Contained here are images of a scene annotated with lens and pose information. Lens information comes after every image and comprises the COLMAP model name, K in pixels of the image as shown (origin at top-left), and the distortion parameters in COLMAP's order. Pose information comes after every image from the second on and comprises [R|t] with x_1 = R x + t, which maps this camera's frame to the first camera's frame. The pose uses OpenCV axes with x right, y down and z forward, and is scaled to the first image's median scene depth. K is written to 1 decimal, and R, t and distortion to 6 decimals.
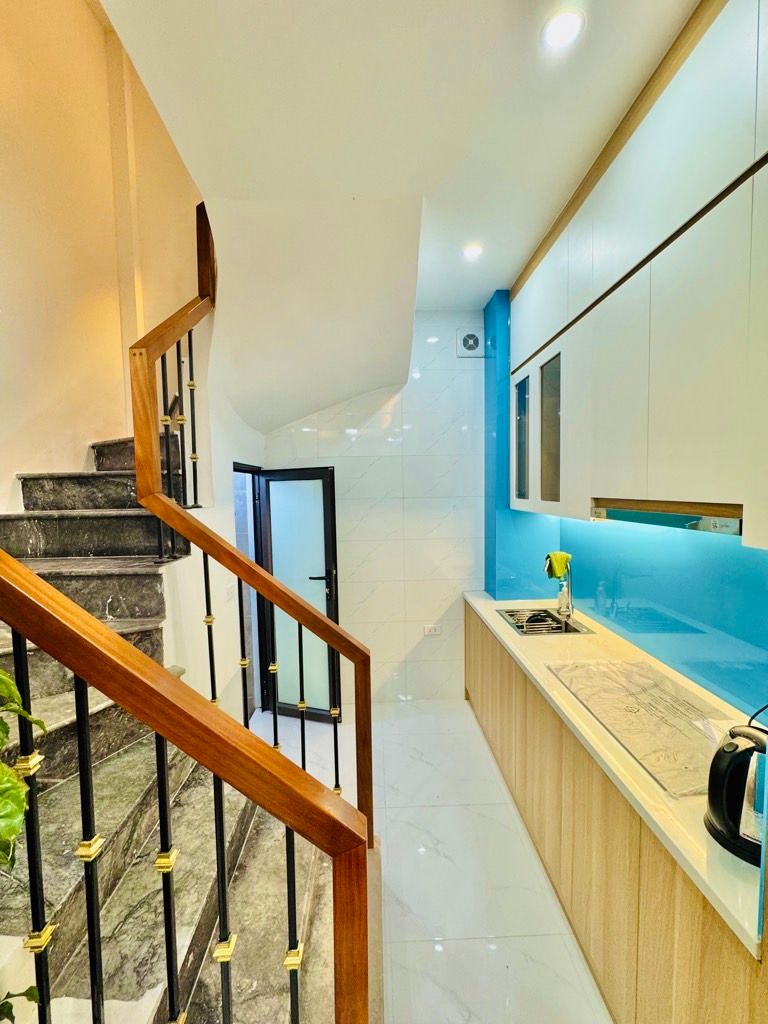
lens RADIAL K [[405.8, 0, 387.3], [0, 405.8, 509.1], [0, 0, 1]] dist [-0.003372, 0.000257]
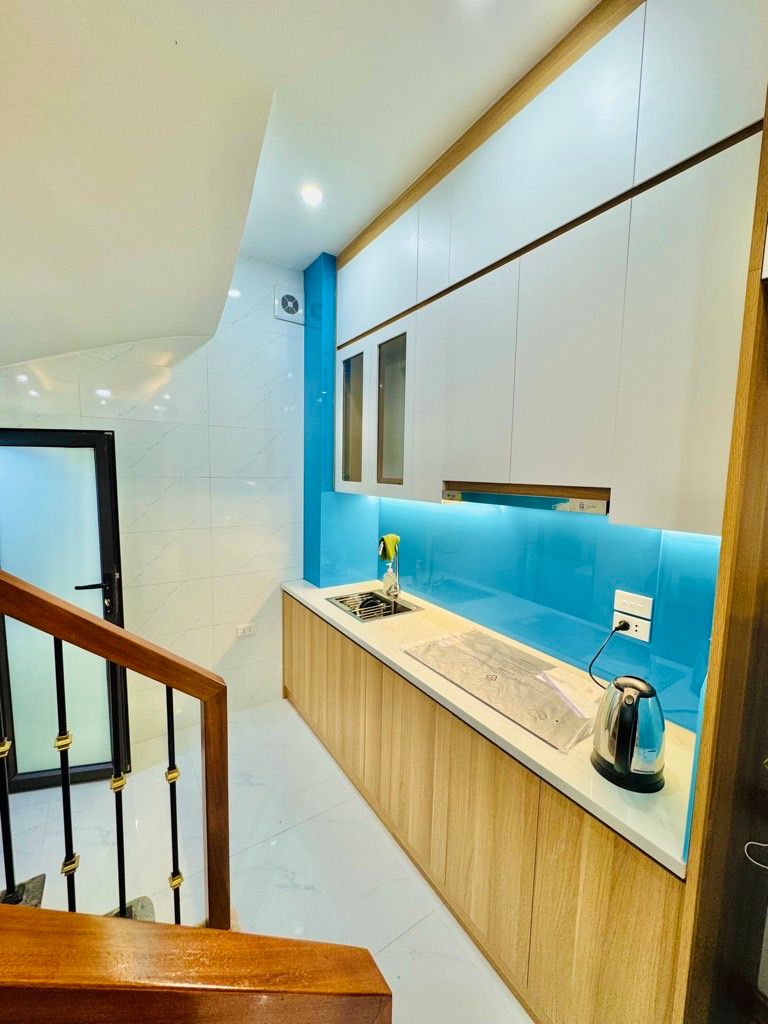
lens RADIAL K [[405.8, 0, 385.7], [0, 405.8, 510.5], [0, 0, 1]] dist [-0.003372, 0.000257]
pose [[0.849605, -0.016047, 0.527176, -0.114946], [-0.006797, 0.999121, 0.041367, 0.003657], [-0.527376, -0.038729, 0.848749, 0.141903]]
